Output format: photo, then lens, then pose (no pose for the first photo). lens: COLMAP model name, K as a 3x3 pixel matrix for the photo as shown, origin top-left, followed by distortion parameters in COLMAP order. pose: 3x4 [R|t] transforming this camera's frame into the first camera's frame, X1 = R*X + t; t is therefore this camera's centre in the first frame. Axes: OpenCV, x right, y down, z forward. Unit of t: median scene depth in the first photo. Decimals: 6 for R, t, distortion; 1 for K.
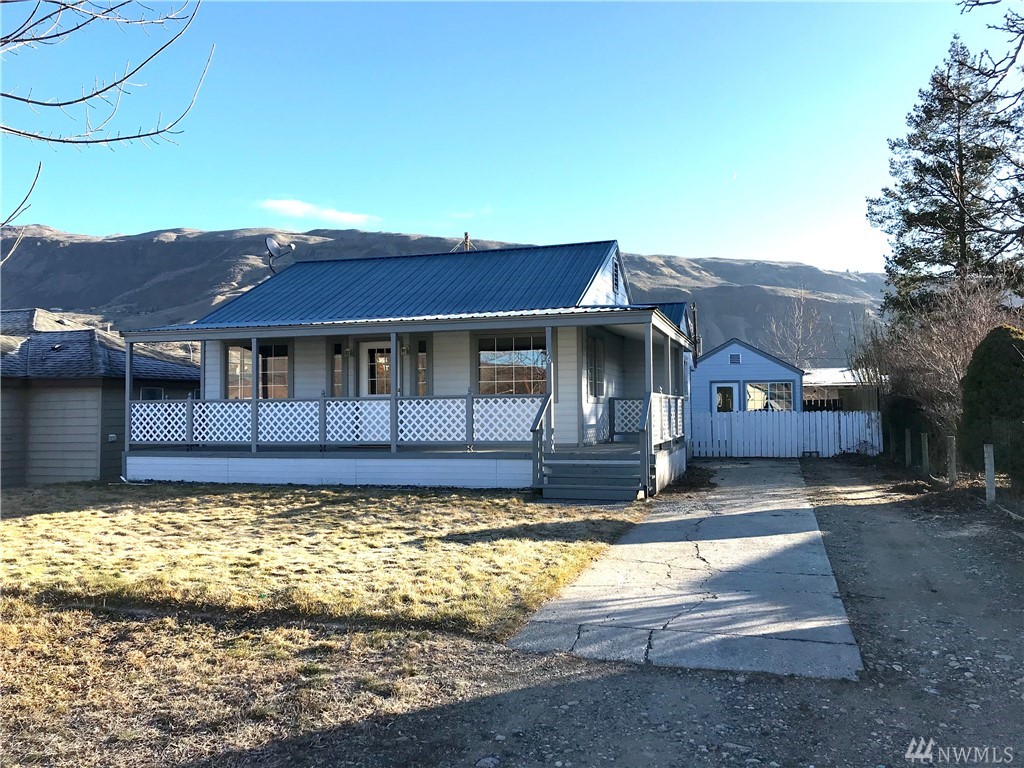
lens RADIAL K [[835.0, 0, 516.1], [0, 835.0, 381.9], [0, 0, 1]] dist [0.067034, -0.090988]
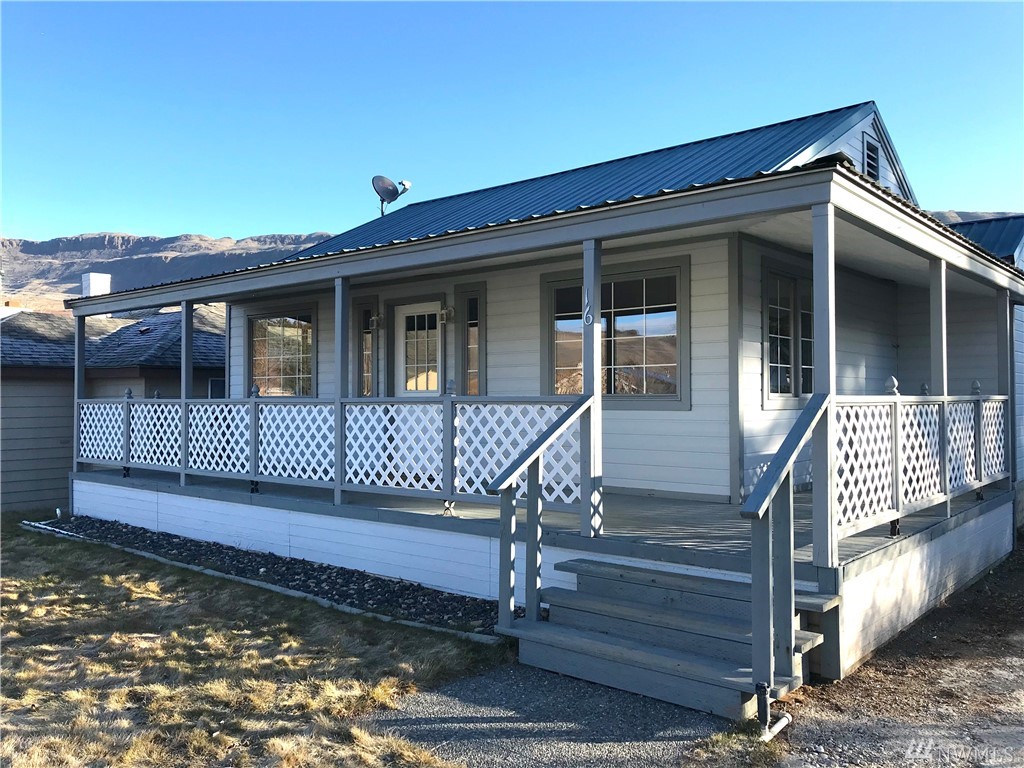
lens RADIAL K [[835.0, 0, 516.1], [0, 835.0, 381.9], [0, 0, 1]] dist [0.067034, -0.090988]
pose [[0.906275, 0.005793, -0.422649, 0.167496], [-0.009274, 0.999938, -0.006179, 0.009099], [0.422587, 0.009520, 0.906272, 0.532141]]
